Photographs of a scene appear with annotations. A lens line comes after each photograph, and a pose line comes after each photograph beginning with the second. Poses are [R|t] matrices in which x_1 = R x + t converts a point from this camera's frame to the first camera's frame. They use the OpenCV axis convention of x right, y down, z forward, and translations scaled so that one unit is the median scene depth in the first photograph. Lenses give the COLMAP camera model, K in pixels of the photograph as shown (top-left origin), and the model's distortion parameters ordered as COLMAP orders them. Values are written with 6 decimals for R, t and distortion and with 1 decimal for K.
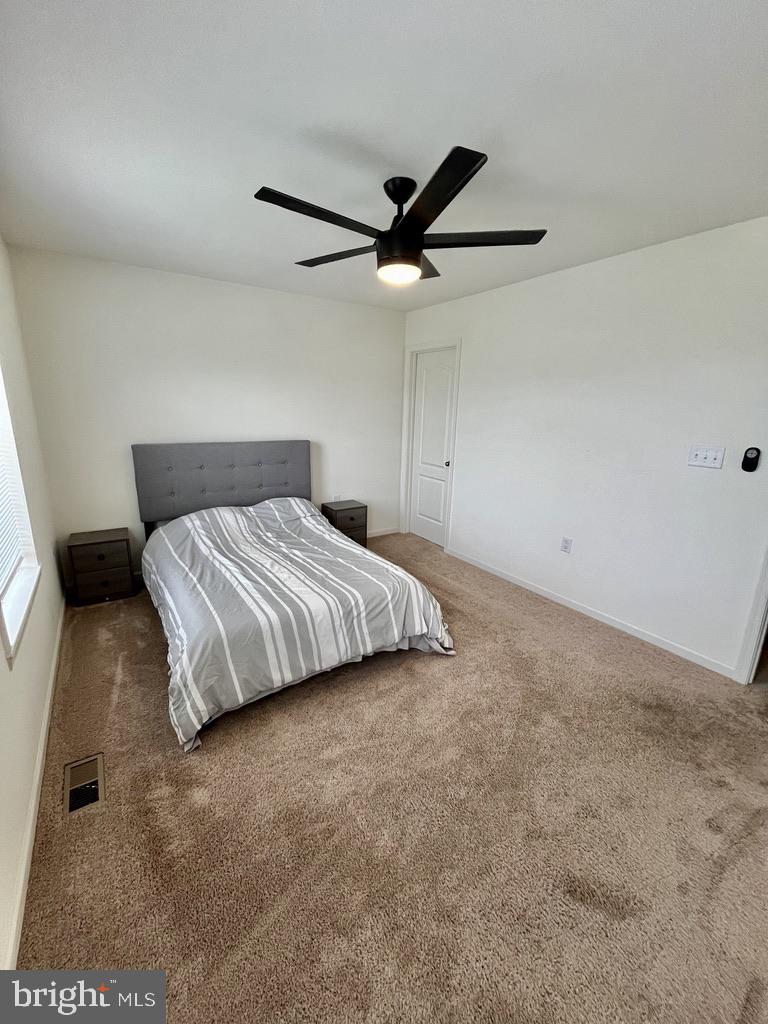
lens RADIAL K [[410.7, 0, 380.6], [0, 410.7, 512.2], [0, 0, 1]] dist [-0.000841, 0.000480]
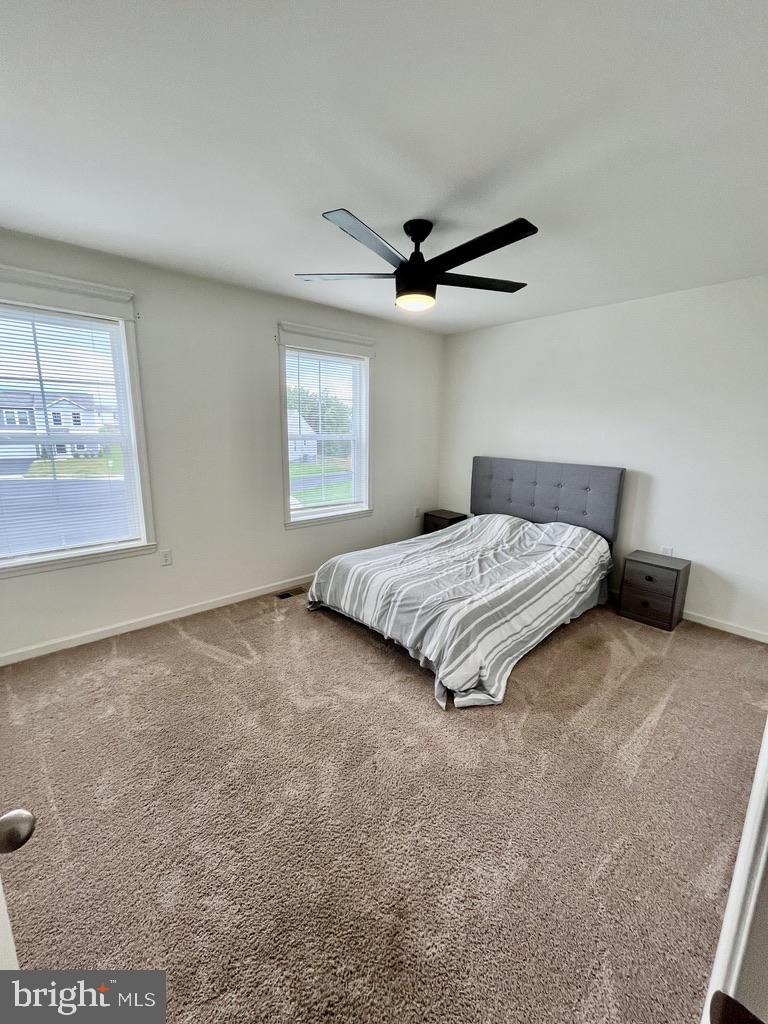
lens RADIAL K [[410.7, 0, 380.0], [0, 410.7, 511.6], [0, 0, 1]] dist [-0.000841, 0.000480]
pose [[0.149225, 0.189603, -0.970455, 0.978495], [-0.257508, 0.955030, 0.146993, -0.146896], [0.954684, 0.227965, 0.191339, 0.651845]]
